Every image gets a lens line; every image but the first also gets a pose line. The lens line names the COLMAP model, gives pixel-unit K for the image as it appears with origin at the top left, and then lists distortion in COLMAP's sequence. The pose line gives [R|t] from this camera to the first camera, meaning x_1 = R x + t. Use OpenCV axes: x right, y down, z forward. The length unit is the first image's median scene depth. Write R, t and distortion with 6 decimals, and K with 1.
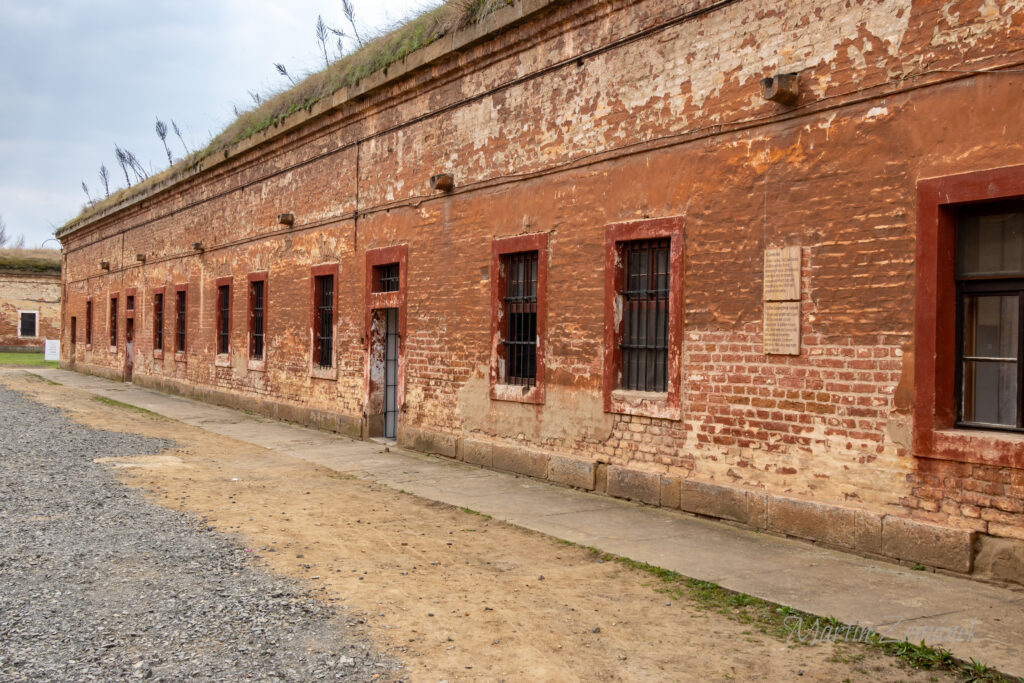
lens RADIAL K [[1144.7, 0, 511.7], [0, 1144.7, 341.8], [0, 0, 1]] dist [0.056589, 0.000000]
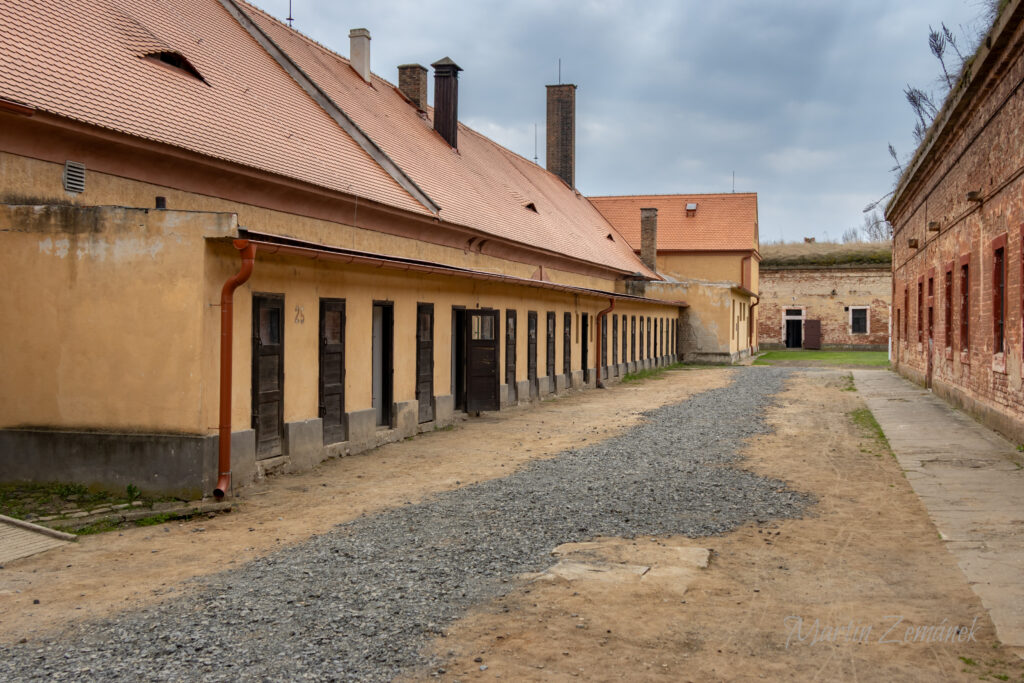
lens RADIAL K [[1144.7, 0, 512.1], [0, 1144.7, 339.1], [0, 0, 1]] dist [0.056589, 0.000000]
pose [[0.718984, -0.017510, -0.694806, 0.006973], [0.017344, 0.999823, -0.007250, 0.002335], [0.694811, -0.006838, 0.719160, 0.296600]]
